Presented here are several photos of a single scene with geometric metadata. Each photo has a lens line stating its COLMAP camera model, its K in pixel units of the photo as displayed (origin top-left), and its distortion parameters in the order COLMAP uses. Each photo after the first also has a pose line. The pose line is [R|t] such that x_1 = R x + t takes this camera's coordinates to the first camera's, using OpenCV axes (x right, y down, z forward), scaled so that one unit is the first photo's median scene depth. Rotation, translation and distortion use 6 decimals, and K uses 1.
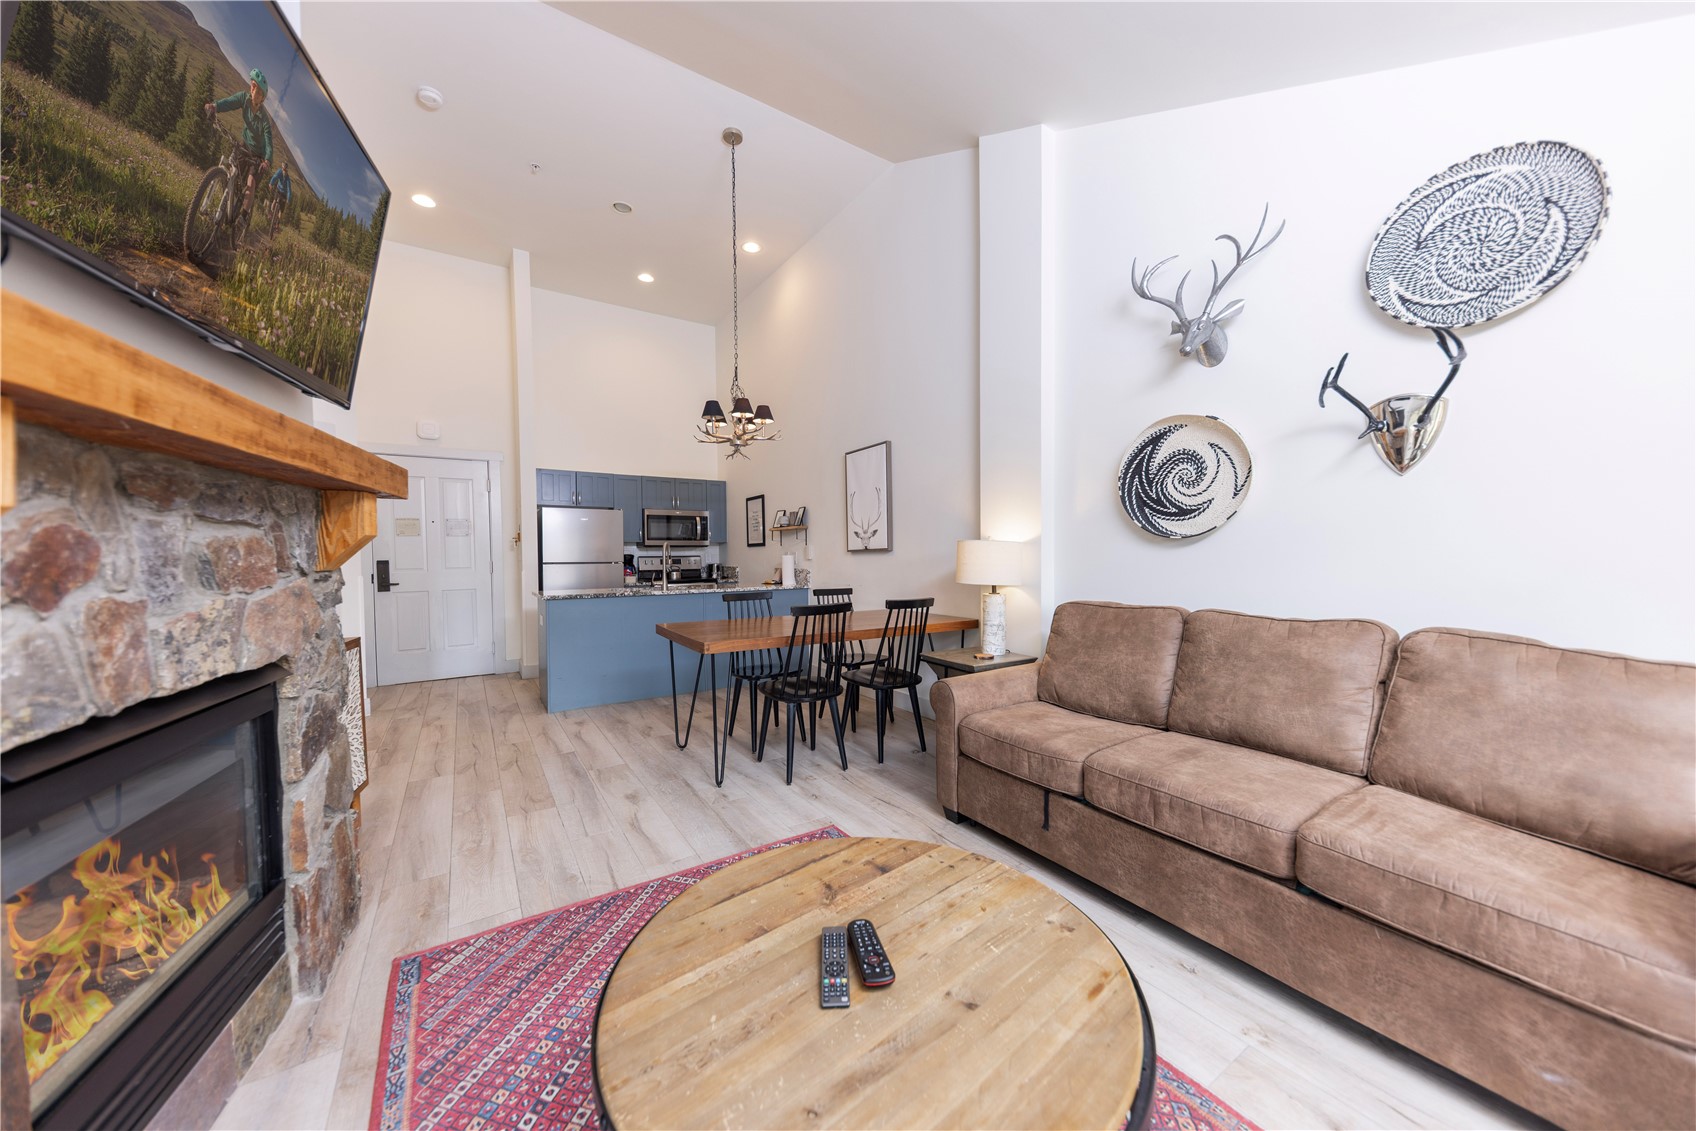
lens RADIAL K [[579.7, 0, 858.6], [0, 579.7, 585.5], [0, 0, 1]] dist [0.000837, 0.000050]
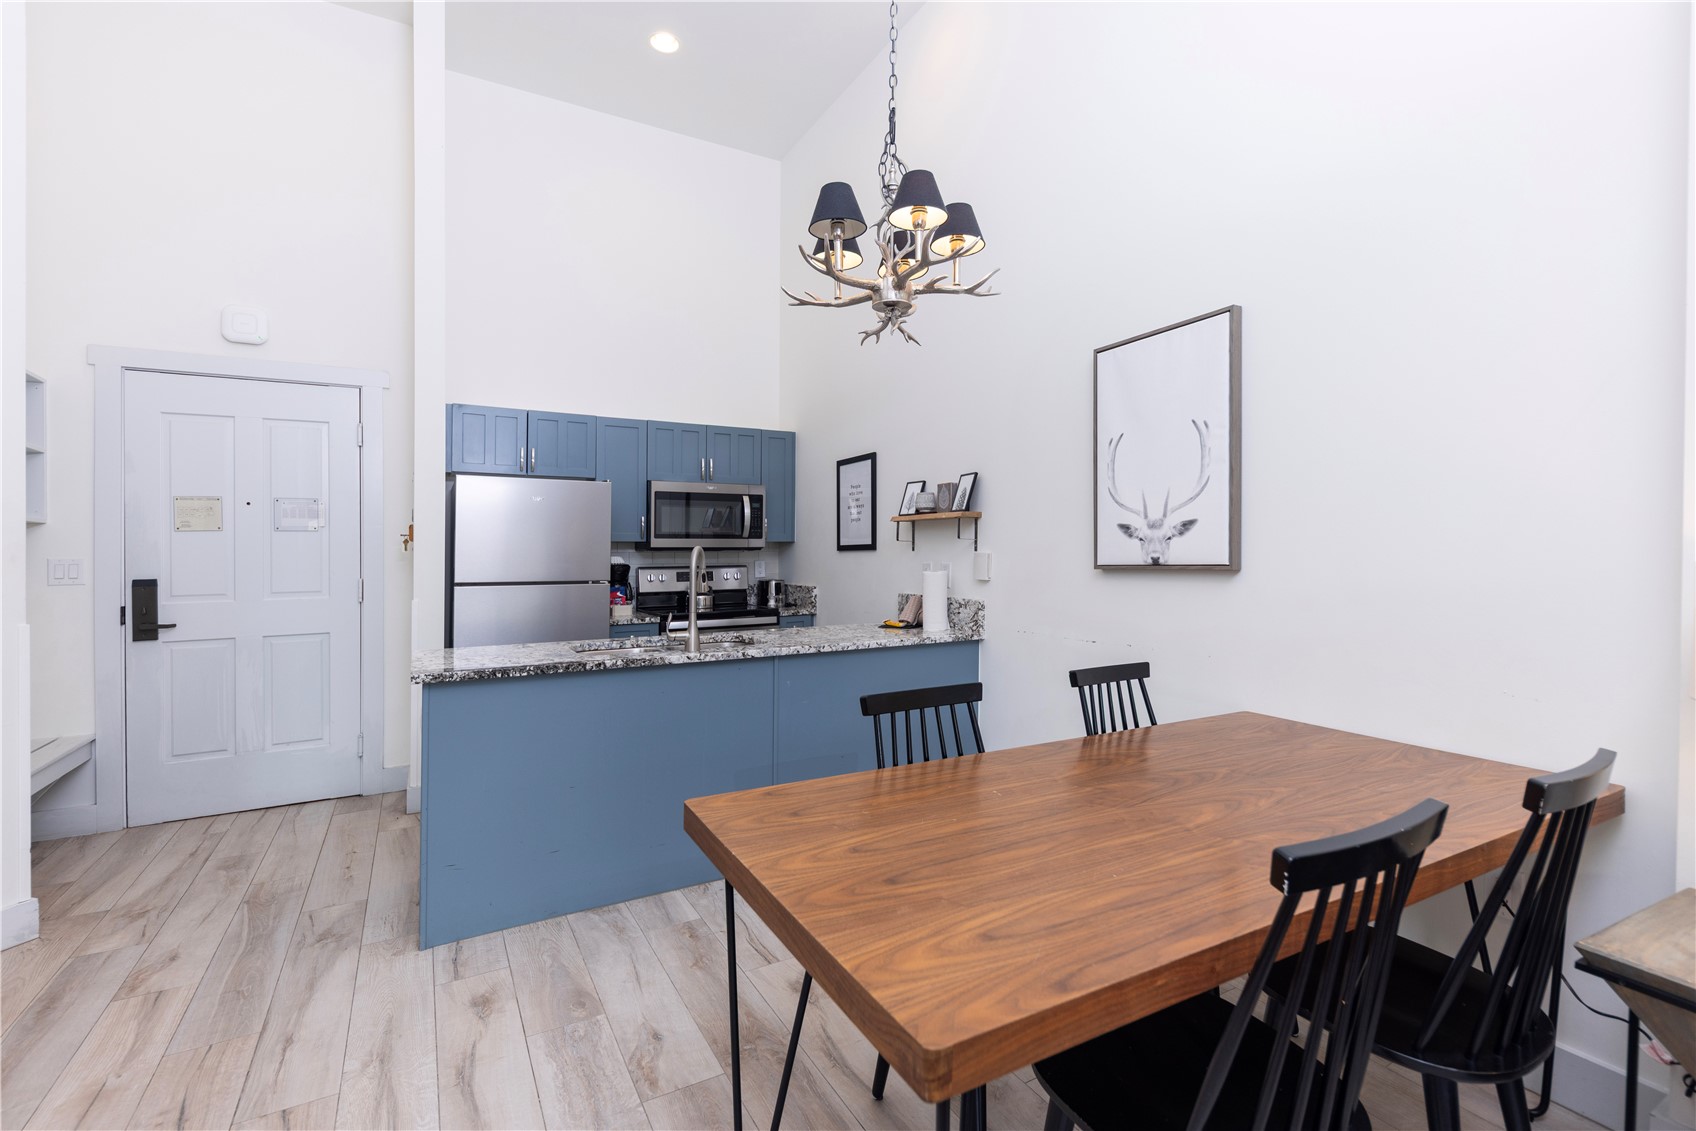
lens RADIAL K [[773.9, 0, 870.5], [0, 773.9, 543.6], [0, 0, 1]] dist [-0.000762, -0.000245]
pose [[0.997564, 0.002586, -0.069703, -0.156181], [-0.007083, 0.997903, -0.064337, -0.039325], [0.069390, 0.064674, 0.995491, 0.408013]]
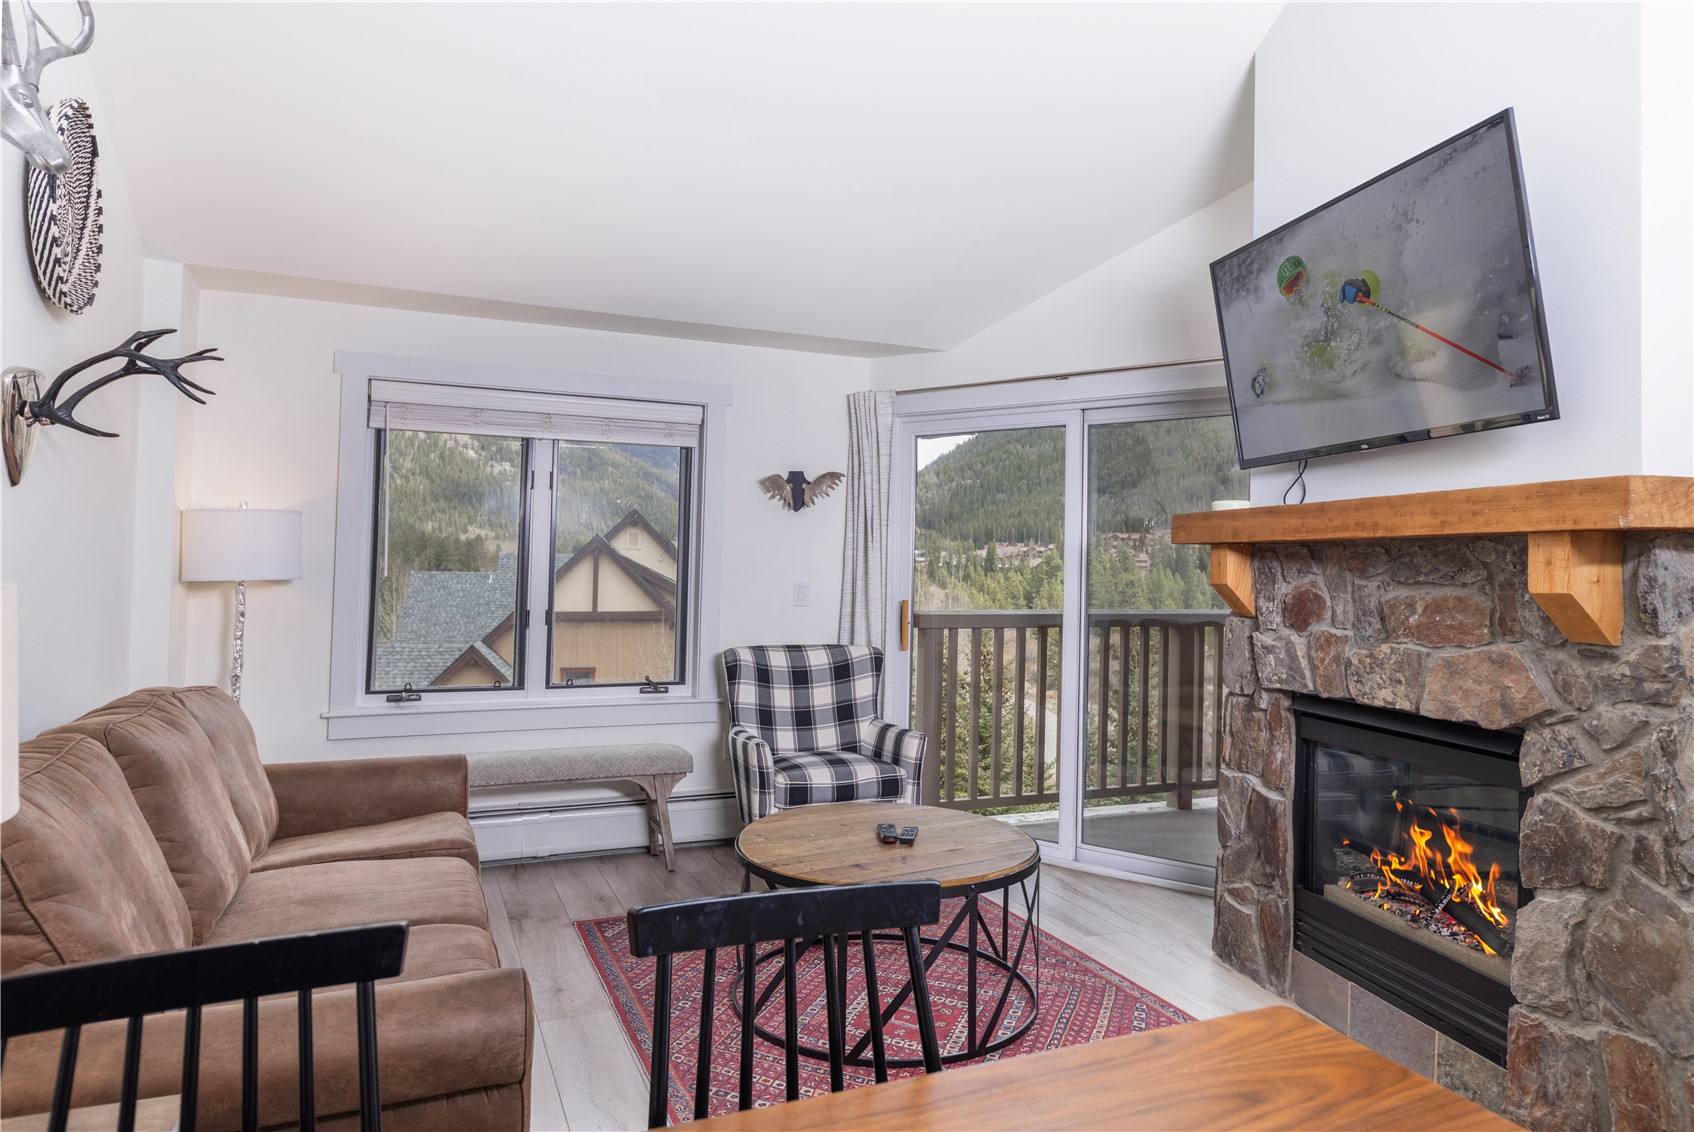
lens RADIAL K [[1032.0, 0, 849.1], [0, 1032.0, 550.5], [0, 0, 1]] dist [0.008951, 0.000689]
pose [[-0.983054, -0.002738, 0.183297, -0.091363], [0.004011, 0.999328, 0.036441, -0.066603], [-0.183274, 0.036559, -0.982382, 0.848292]]
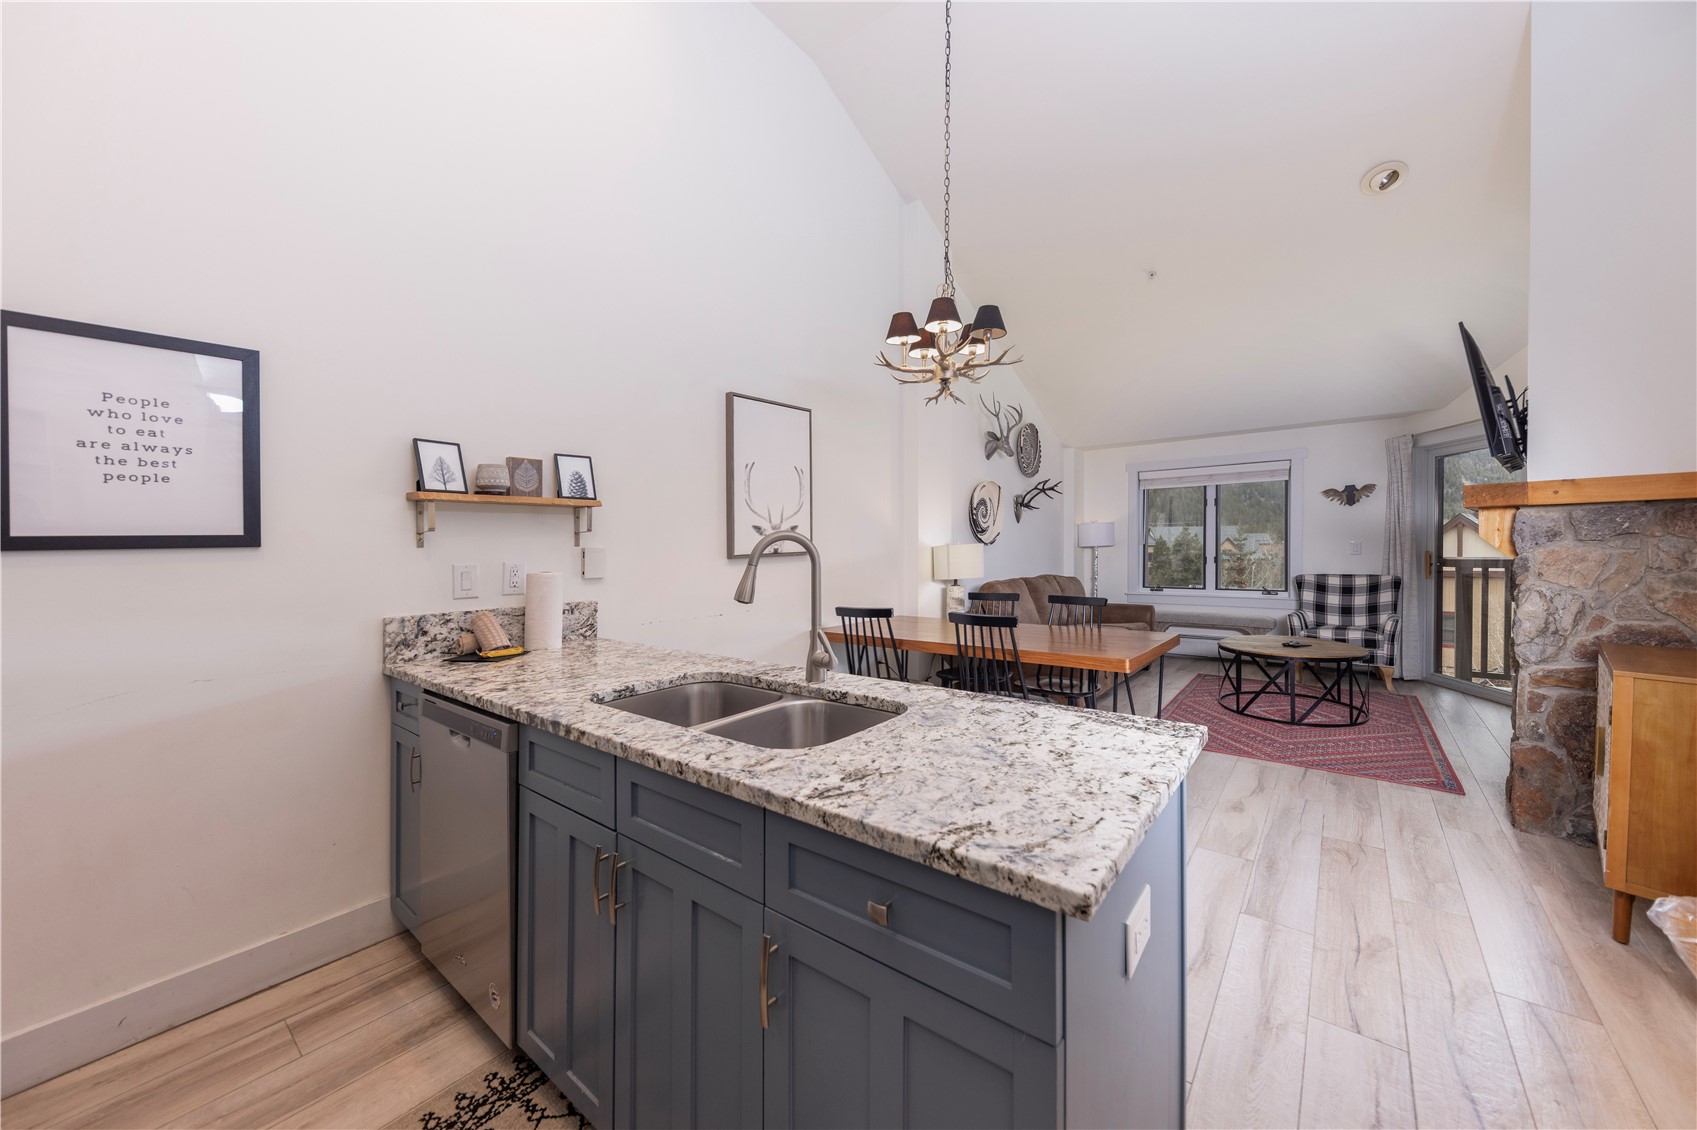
lens RADIAL K [[607.9, 0, 865.5], [0, 607.9, 570.8], [0, 0, 1]] dist [0.001444, -0.000035]
pose [[-0.302431, -0.026574, 0.952801, -0.683105], [0.070840, 0.996220, 0.050270, -0.068892], [-0.950535, 0.082700, -0.299406, 1.099456]]
